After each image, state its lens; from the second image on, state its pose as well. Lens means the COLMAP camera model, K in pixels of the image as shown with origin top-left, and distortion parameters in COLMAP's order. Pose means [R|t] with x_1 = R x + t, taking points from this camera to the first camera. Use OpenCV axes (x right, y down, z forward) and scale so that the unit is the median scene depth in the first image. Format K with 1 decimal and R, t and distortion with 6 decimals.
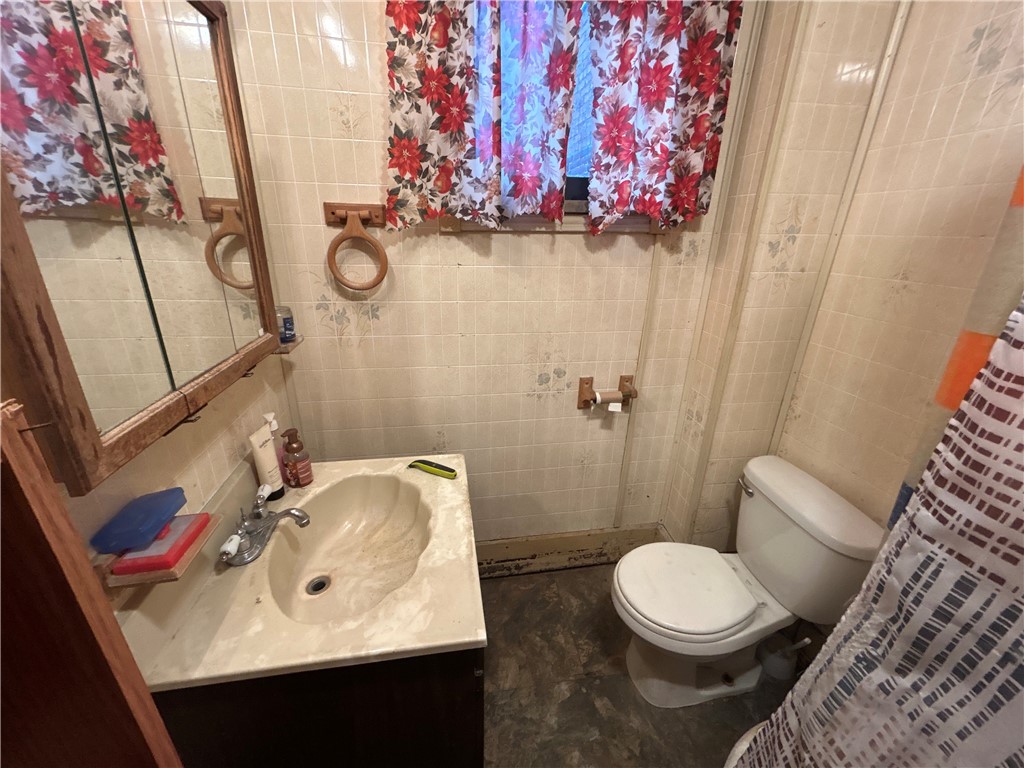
lens RADIAL K [[412.1, 0, 510.2], [0, 412.1, 385.5], [0, 0, 1]] dist [-0.002876, -0.000345]
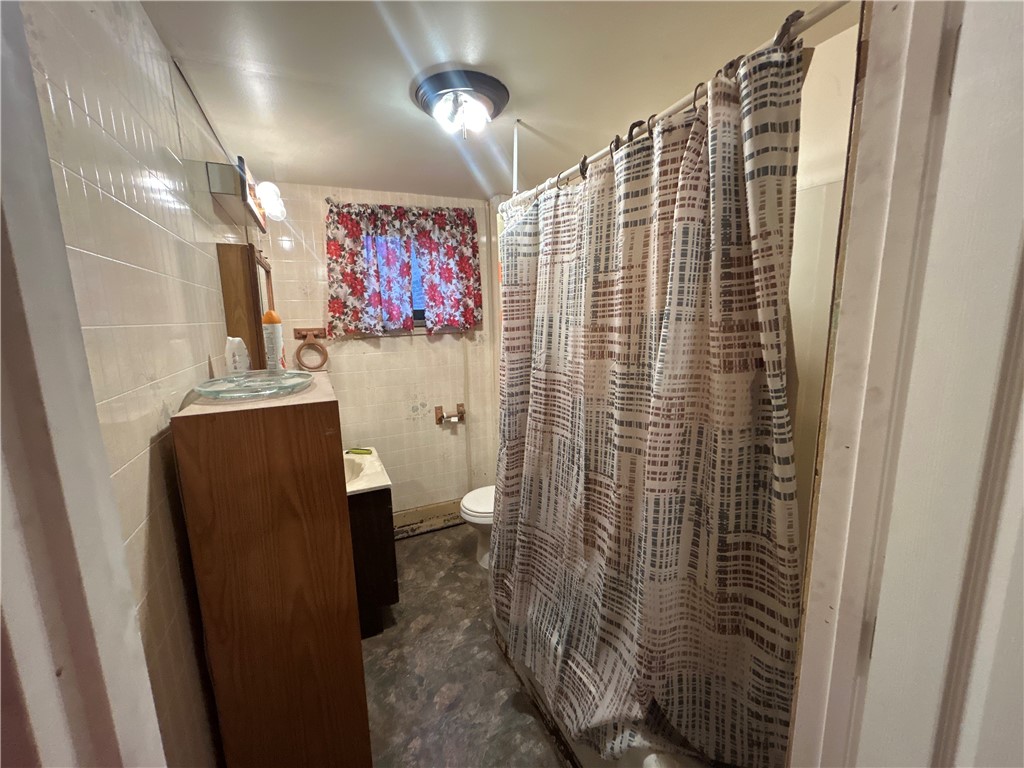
lens RADIAL K [[412.1, 0, 510.2], [0, 412.1, 385.5], [0, 0, 1]] dist [-0.002876, -0.000345]
pose [[0.962661, -0.088524, 0.255826, 0.036135], [0.136264, 0.975028, -0.175364, 0.338344], [-0.233914, 0.203676, 0.950684, -1.143000]]
